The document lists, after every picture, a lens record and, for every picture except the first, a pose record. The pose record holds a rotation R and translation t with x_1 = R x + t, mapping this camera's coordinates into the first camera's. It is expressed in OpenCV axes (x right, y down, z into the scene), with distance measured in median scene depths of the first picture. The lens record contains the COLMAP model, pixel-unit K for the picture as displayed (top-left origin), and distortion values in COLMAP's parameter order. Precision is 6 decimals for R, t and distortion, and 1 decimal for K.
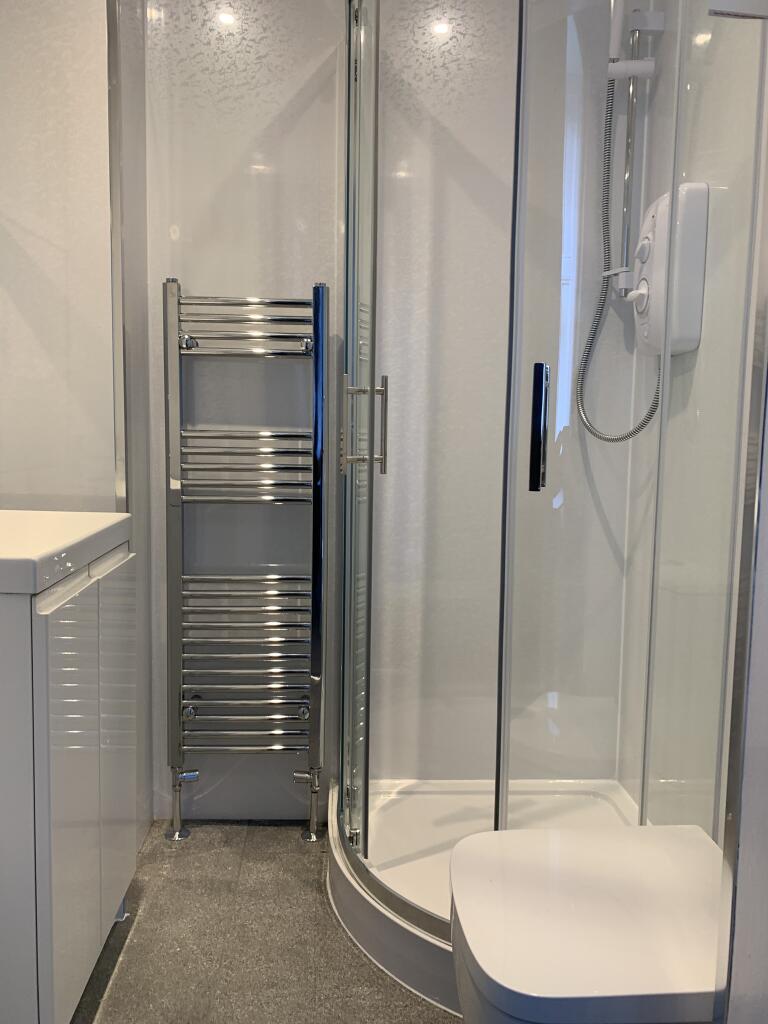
lens RADIAL K [[778.3, 0, 380.3], [0, 778.3, 508.1], [0, 0, 1]] dist [0.049681, -0.018521]
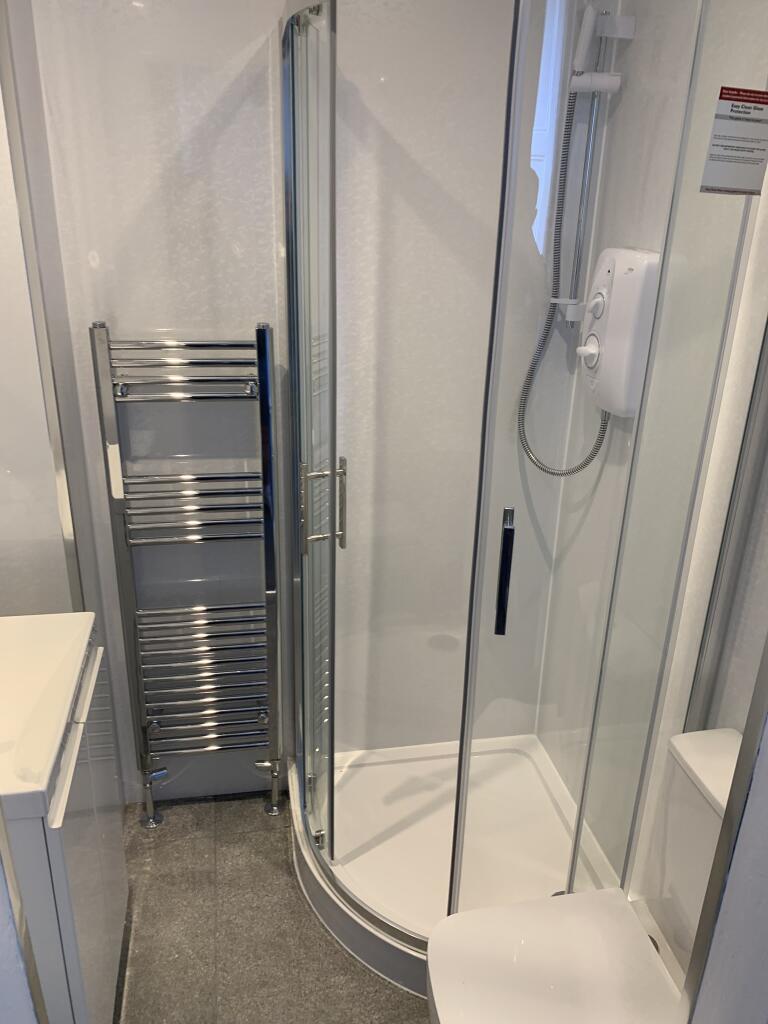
lens RADIAL K [[778.3, 0, 384.4], [0, 778.3, 504.5], [0, 0, 1]] dist [0.049681, -0.018521]
pose [[0.990109, -0.042002, 0.133865, -0.067406], [0.002850, 0.959960, 0.280124, -0.340307], [-0.140270, -0.276972, 0.950584, 0.027453]]
